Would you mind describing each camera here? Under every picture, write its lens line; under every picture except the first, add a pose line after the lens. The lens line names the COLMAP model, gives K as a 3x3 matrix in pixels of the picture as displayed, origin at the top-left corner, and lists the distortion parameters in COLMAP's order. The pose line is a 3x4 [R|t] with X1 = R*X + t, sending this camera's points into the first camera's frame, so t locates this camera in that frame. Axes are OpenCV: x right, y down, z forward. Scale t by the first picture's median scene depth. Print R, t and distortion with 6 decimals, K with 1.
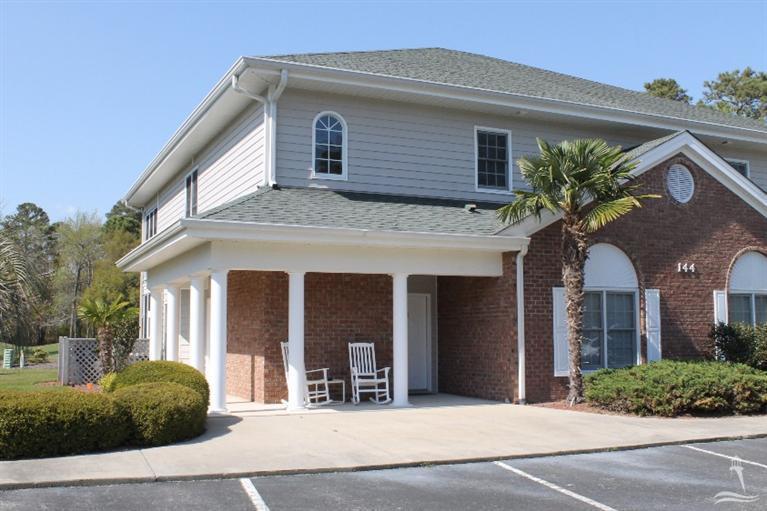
lens RADIAL K [[821.1, 0, 383.5], [0, 821.1, 255.5], [0, 0, 1]] dist [-0.100570, 0.017252]
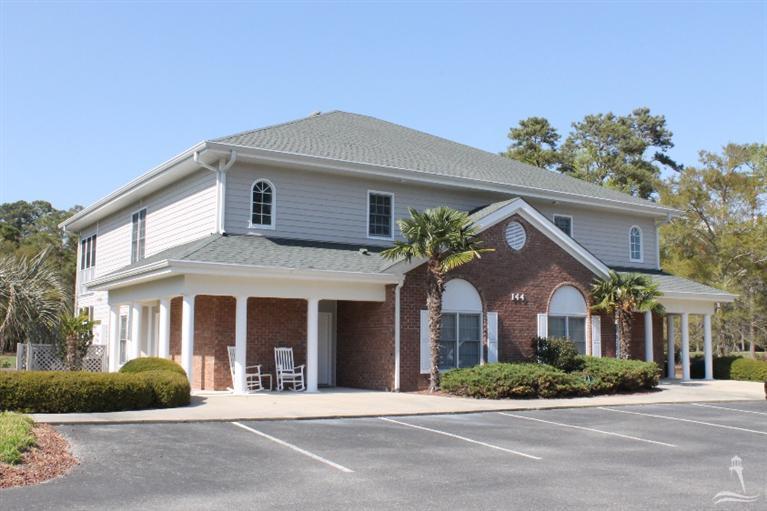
lens RADIAL K [[874.0, 0, 383.5], [0, 874.0, 255.5], [0, 0, 1]] dist [-0.114362, 0.186833]
pose [[0.989935, 0.023769, 0.139515, -0.069577], [-0.021940, 0.999652, -0.014634, -0.032026], [-0.139815, 0.011426, 0.990112, -0.490790]]
